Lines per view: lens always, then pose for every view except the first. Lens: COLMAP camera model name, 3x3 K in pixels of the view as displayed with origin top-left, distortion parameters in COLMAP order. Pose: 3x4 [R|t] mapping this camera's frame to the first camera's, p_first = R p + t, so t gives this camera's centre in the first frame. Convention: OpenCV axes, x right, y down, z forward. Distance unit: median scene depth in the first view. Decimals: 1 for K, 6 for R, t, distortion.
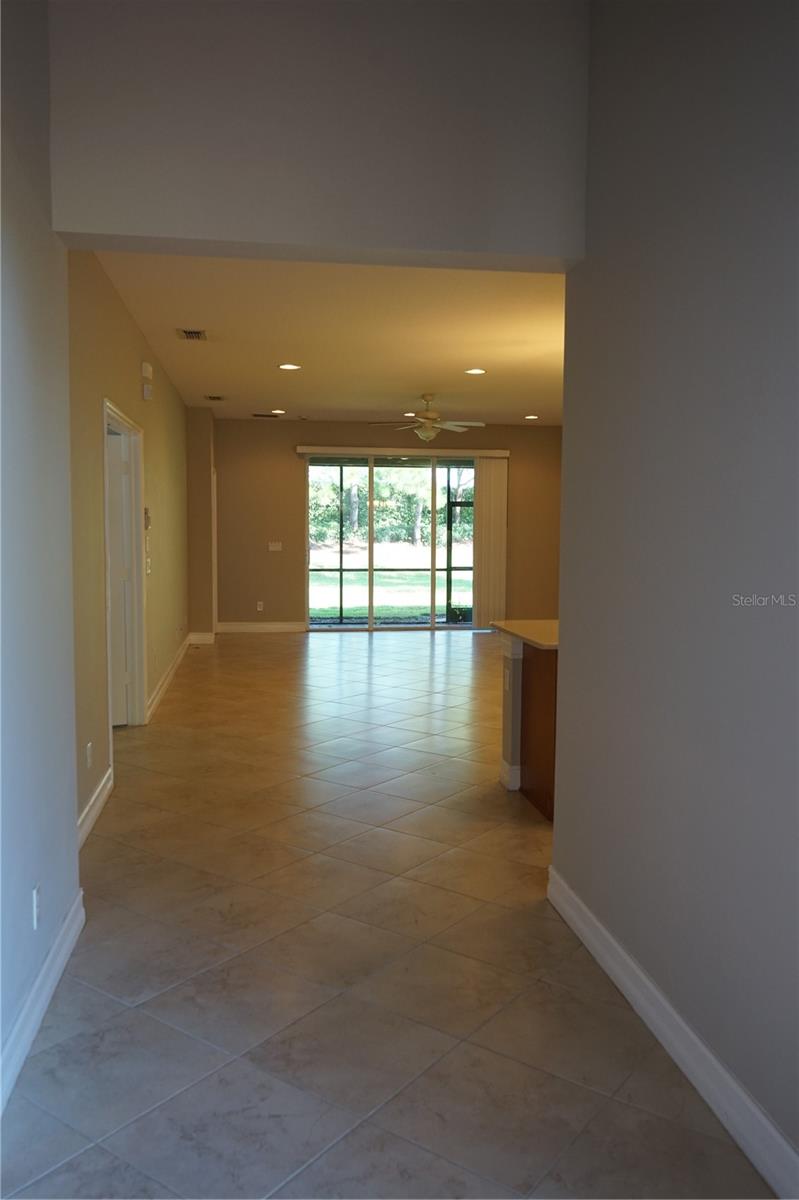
lens RADIAL K [[946.5, 0, 396.7], [0, 946.5, 600.7], [0, 0, 1]] dist [-0.019221, 0.009523]
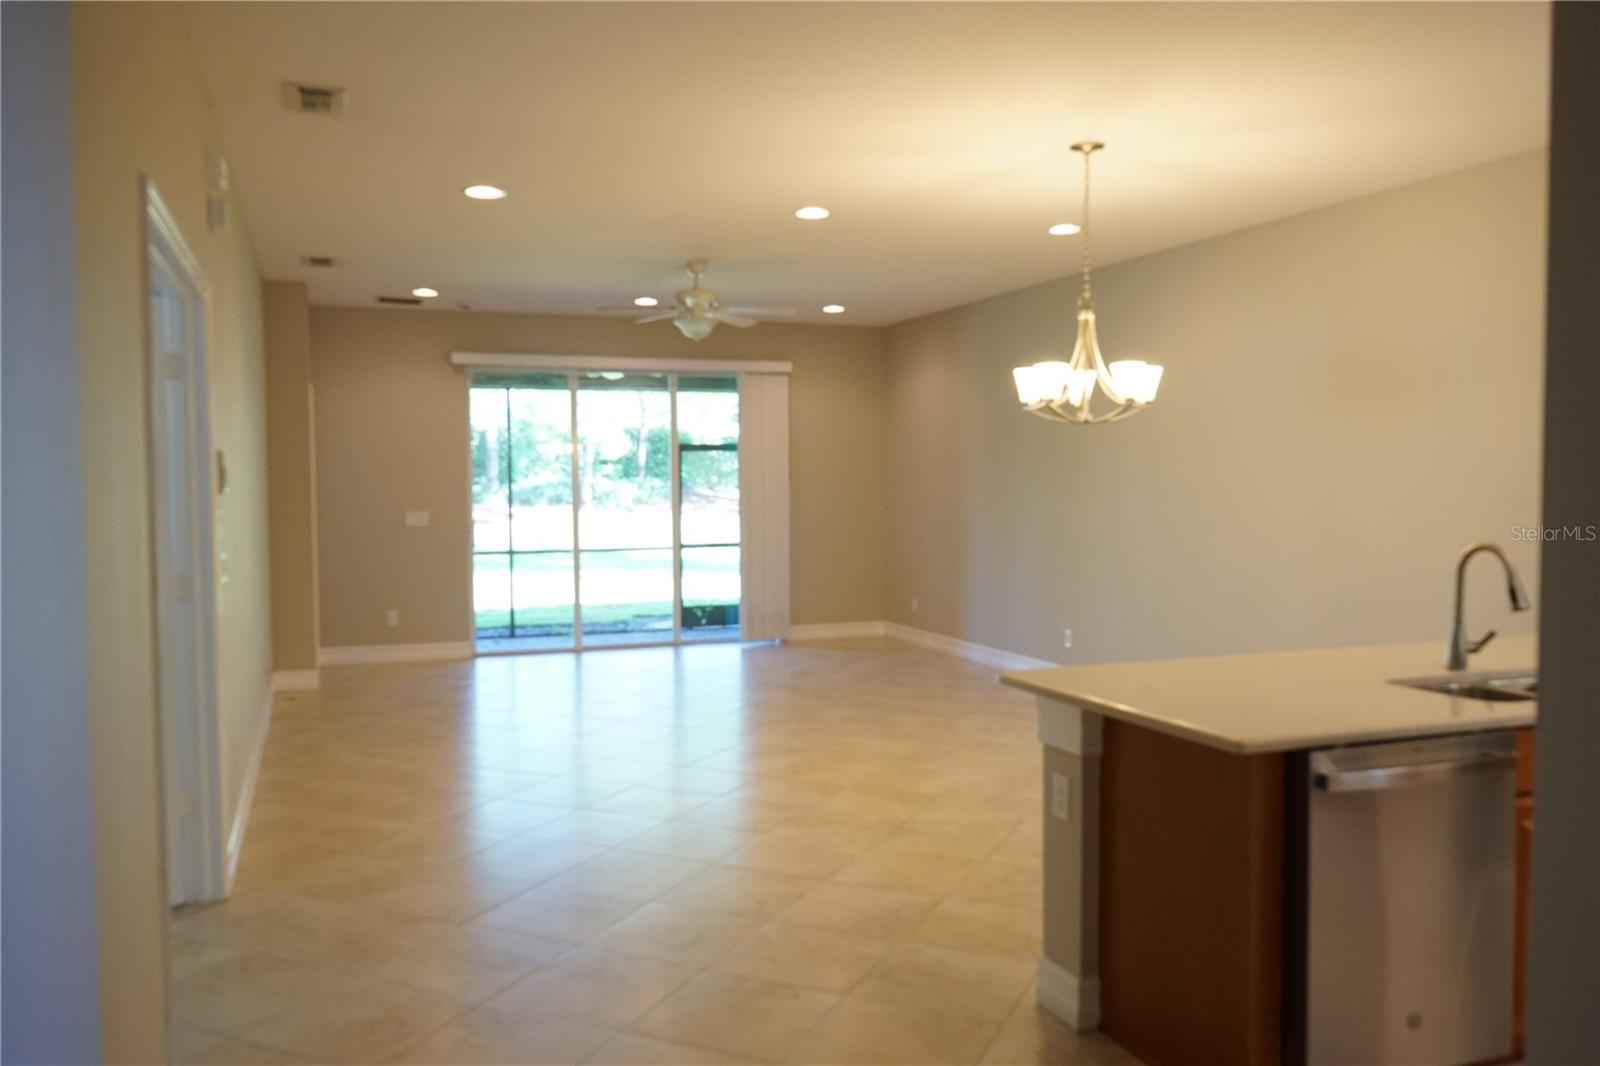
lens RADIAL K [[1262.0, 0, 802.7], [0, 1262.0, 544.2], [0, 0, 1]] dist [-0.019221, 0.009523]
pose [[0.976961, -0.025013, 0.211946, -0.058263], [0.031171, 0.999182, -0.025763, -0.012467], [-0.211129, 0.031776, 0.976942, 0.161639]]
